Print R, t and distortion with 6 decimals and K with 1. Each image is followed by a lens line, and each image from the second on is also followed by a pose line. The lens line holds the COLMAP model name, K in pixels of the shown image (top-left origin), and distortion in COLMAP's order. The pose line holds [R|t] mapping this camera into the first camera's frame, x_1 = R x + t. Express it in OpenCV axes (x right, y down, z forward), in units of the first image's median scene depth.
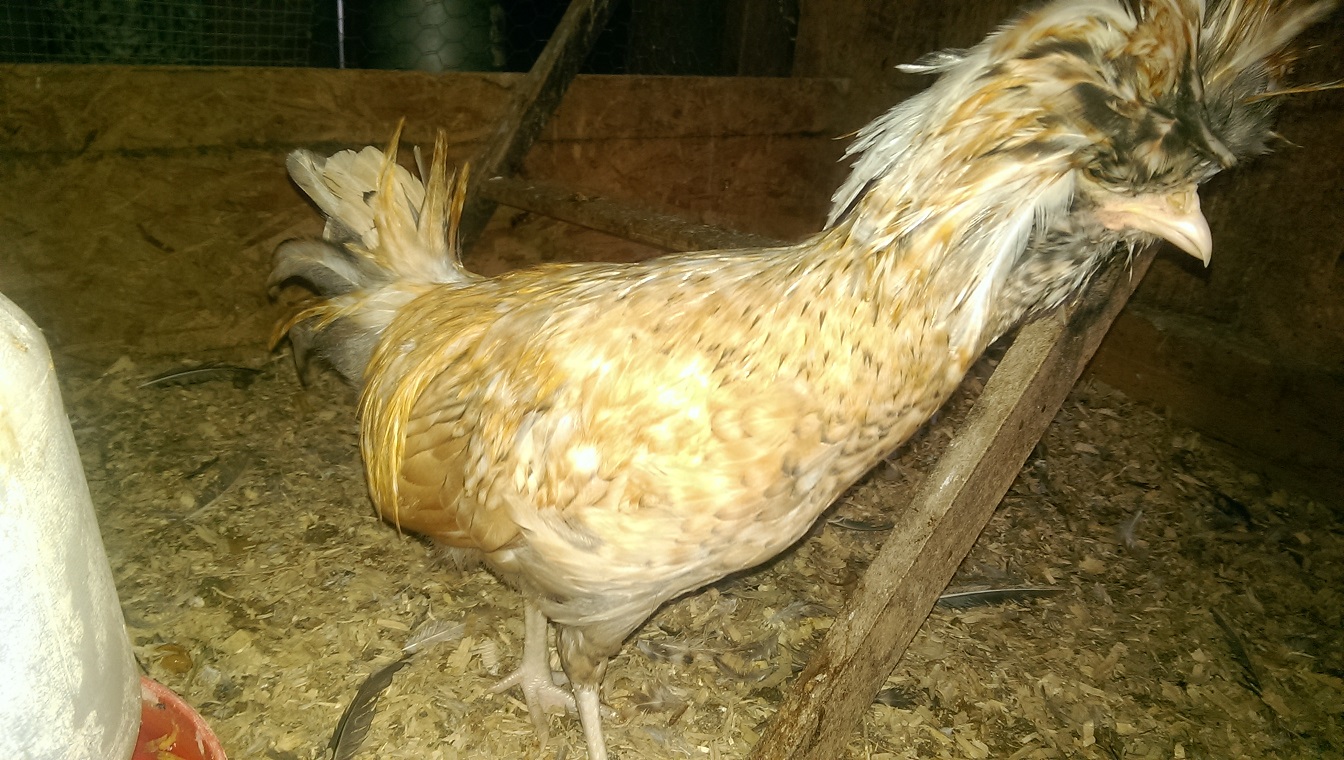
lens RADIAL K [[1021.7, 0, 697.9], [0, 1021.7, 431.5], [0, 0, 1]] dist [0.068525, -0.120802]
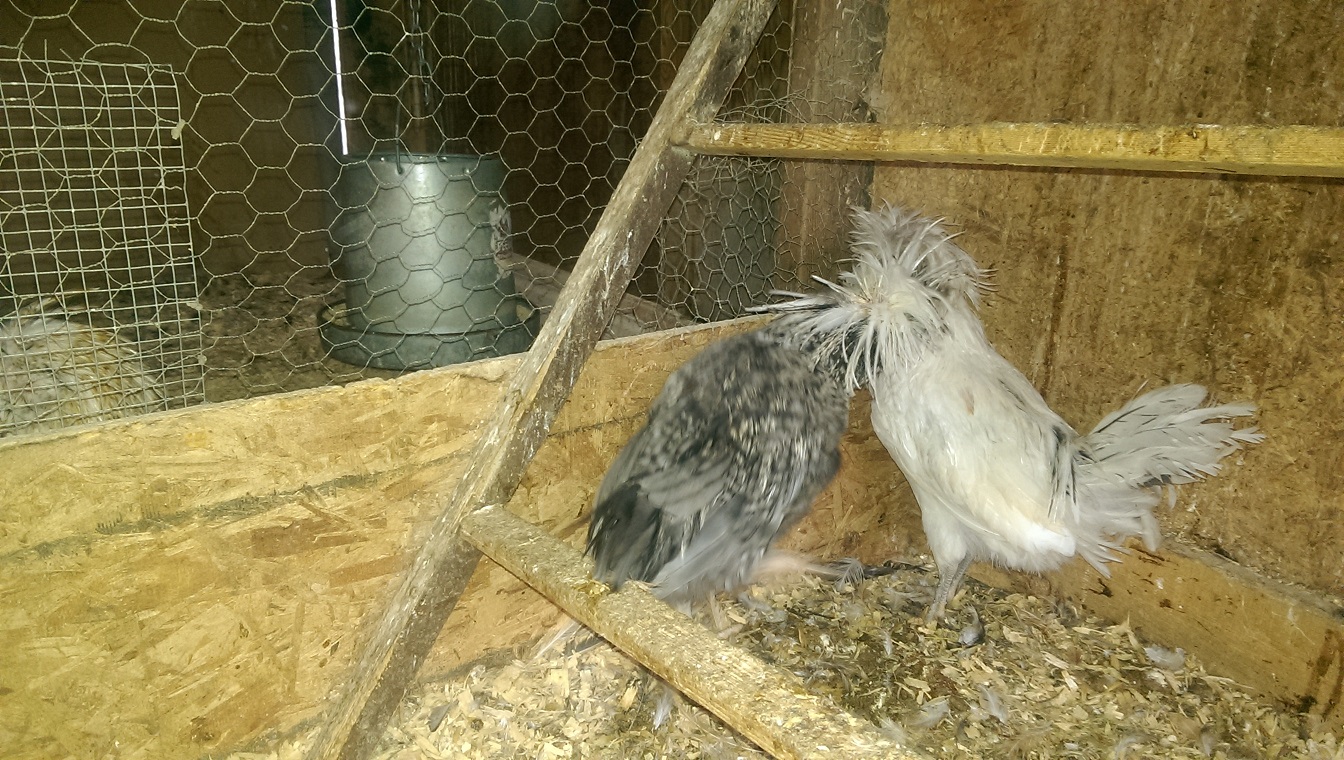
lens RADIAL K [[1021.7, 0, 697.9], [0, 1021.7, 431.5], [0, 0, 1]] dist [0.068525, -0.120802]
pose [[0.997290, -0.057836, -0.045477, -0.012268], [0.054086, 0.995346, -0.079752, -0.236029], [0.049878, 0.077076, 0.995777, 0.292895]]
